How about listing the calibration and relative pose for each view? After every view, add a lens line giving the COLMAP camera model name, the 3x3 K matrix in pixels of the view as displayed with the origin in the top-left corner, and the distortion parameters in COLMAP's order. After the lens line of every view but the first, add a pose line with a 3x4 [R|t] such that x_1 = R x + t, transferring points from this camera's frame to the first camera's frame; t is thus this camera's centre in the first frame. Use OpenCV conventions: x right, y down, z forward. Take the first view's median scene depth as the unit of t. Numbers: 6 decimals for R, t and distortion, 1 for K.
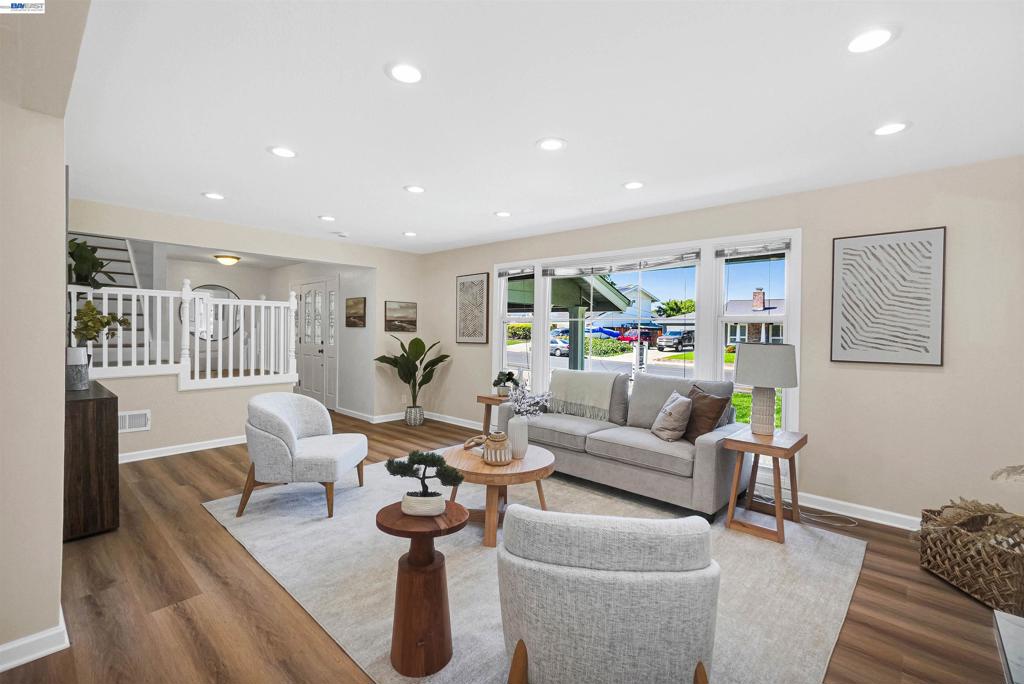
lens RADIAL K [[447.8, 0, 515.4], [0, 447.8, 337.5], [0, 0, 1]] dist [-0.012148, 0.003128]
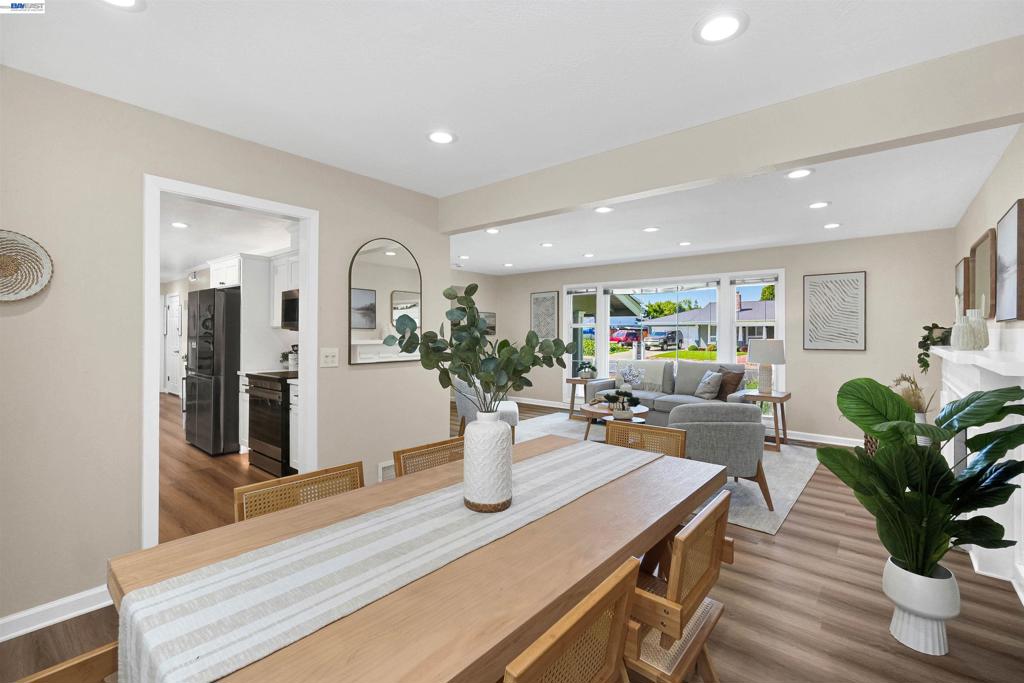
lens RADIAL K [[447.8, 0, 512.1], [0, 447.8, 333.7], [0, 0, 1]] dist [-0.012148, 0.003128]
pose [[0.999050, -0.012022, 0.041879, -0.321155], [0.012585, 0.999834, -0.013203, 0.002176], [-0.041713, 0.013717, 0.999035, -0.442555]]
